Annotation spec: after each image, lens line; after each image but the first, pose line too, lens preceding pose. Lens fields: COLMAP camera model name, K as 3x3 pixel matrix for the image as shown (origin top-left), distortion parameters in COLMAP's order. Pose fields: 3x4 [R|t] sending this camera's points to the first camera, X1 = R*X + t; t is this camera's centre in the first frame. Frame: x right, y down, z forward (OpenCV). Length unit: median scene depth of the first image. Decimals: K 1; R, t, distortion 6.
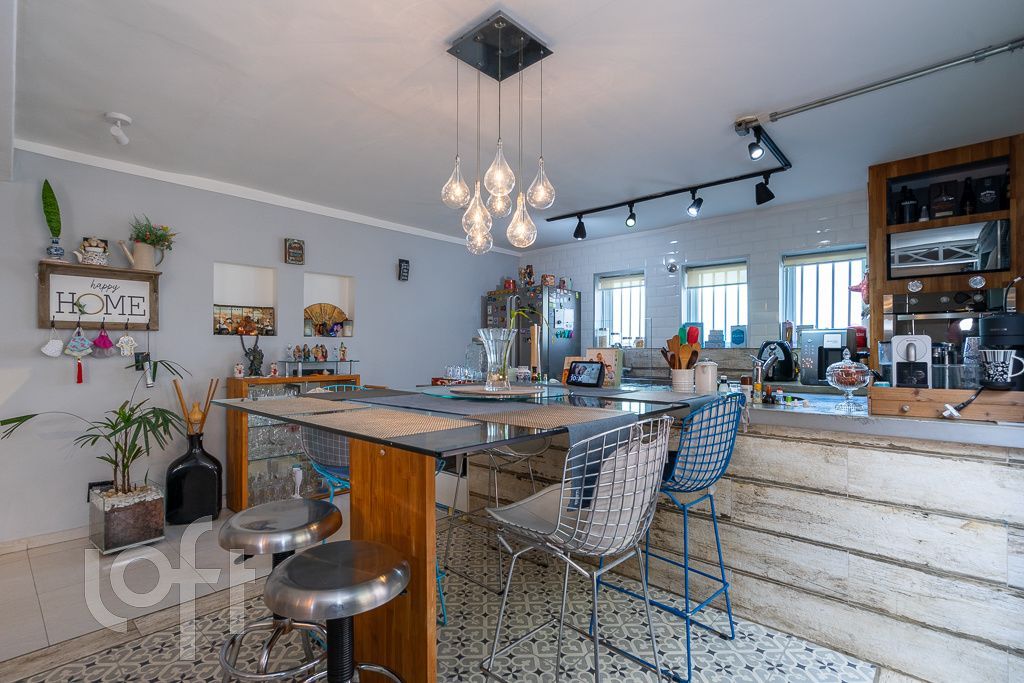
lens RADIAL K [[489.4, 0, 495.9], [0, 489.4, 349.1], [0, 0, 1]] dist [0.004295, -0.000661]
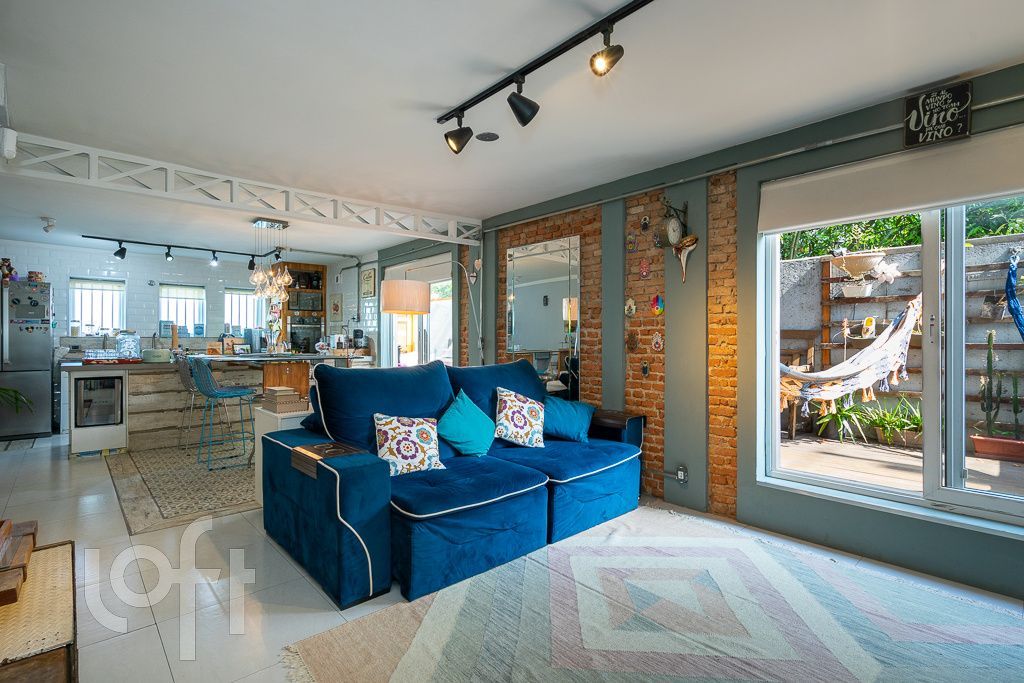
lens RADIAL K [[489.1, 0, 511.6], [0, 489.1, 340.2], [0, 0, 1]] dist [0.004494, 0.000847]
pose [[0.081261, -0.002366, 0.996690, -1.468665], [-0.005549, 0.999981, 0.002827, -0.002792], [-0.996677, -0.005761, 0.081247, -0.295578]]
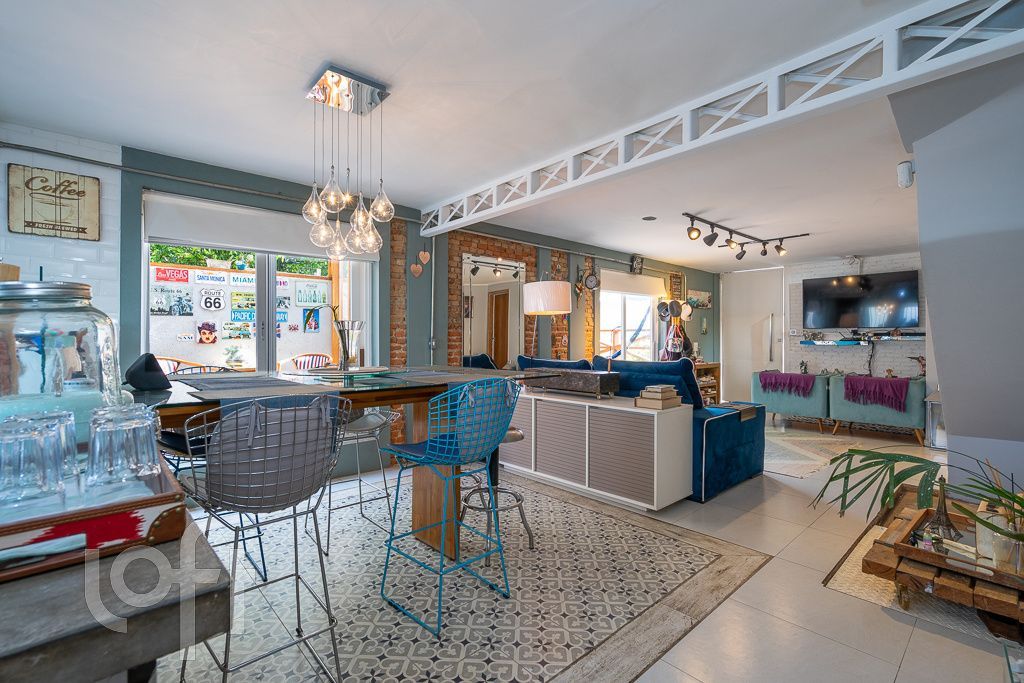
lens RADIAL K [[466.3, 0, 497.2], [0, 466.3, 334.1], [0, 0, 1]] dist [-0.001228, 0.002733]
pose [[-0.995590, -0.000804, 0.093809, -0.279130], [-0.002207, 0.999887, -0.014854, 0.005034], [-0.093787, -0.014995, -0.995479, 1.247137]]
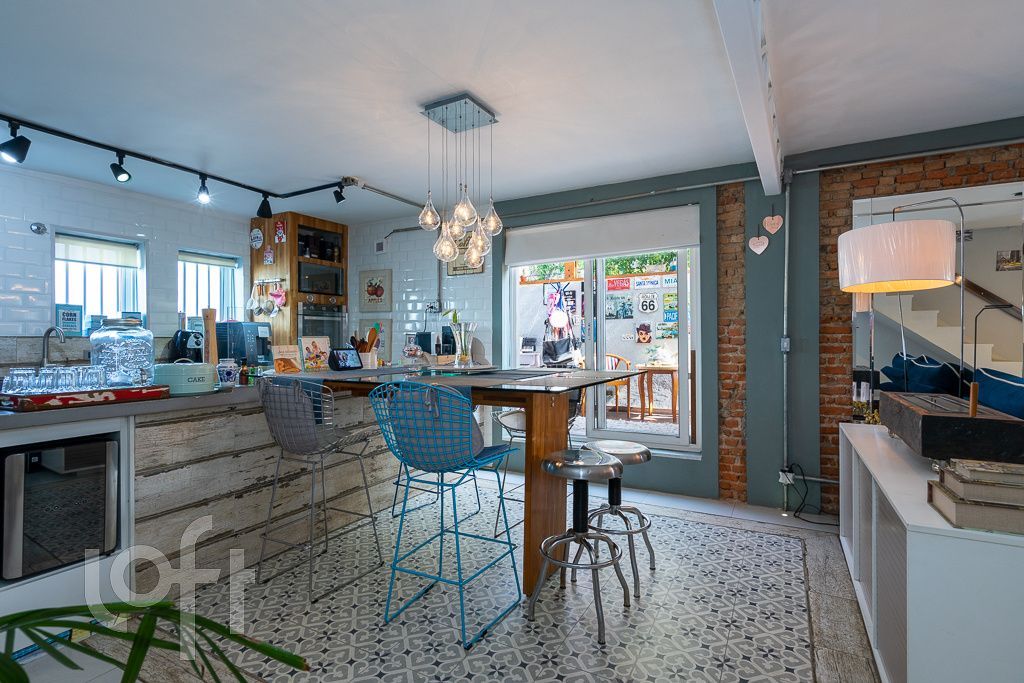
lens RADIAL K [[489.1, 0, 519.1], [0, 489.1, 340.7], [0, 0, 1]] dist [0.004494, 0.000847]
pose [[-0.260050, -0.003420, 0.965589, -0.781582], [-0.001742, 0.999994, 0.003073, 0.002483], [-0.965594, -0.000883, -0.260054, 0.700599]]
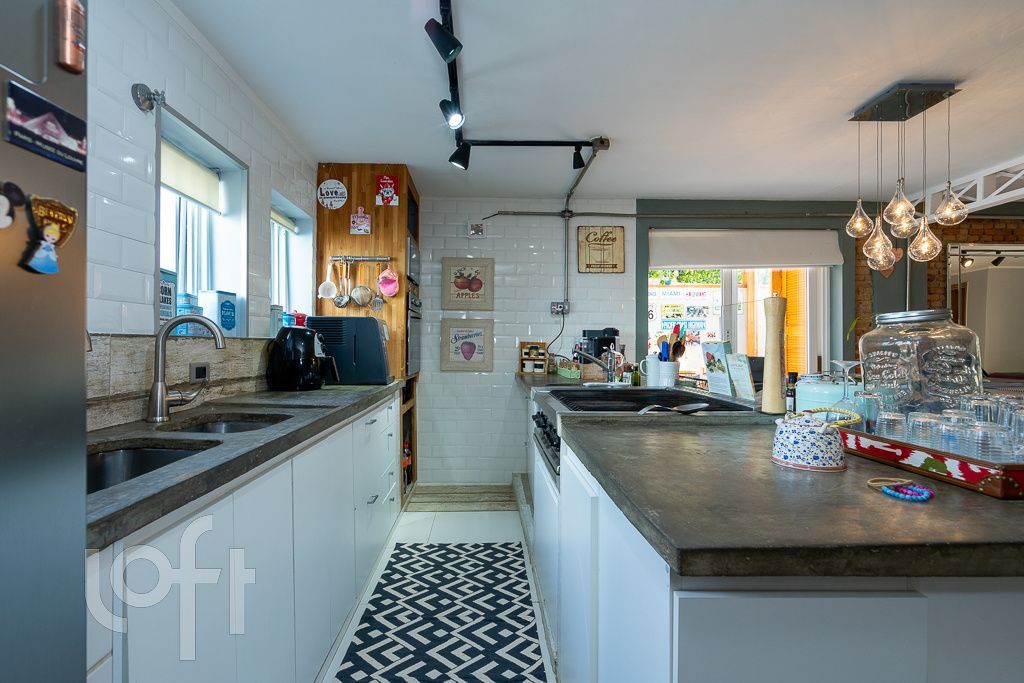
lens RADIAL K [[466.3, 0, 498.4], [0, 466.3, 344.6], [0, 0, 1]] dist [-0.001228, 0.002733]
pose [[-0.711301, -0.001187, 0.702886, -0.063194], [-0.006119, 0.999971, -0.004504, 0.008968], [-0.702861, -0.007504, -0.711288, 1.507652]]
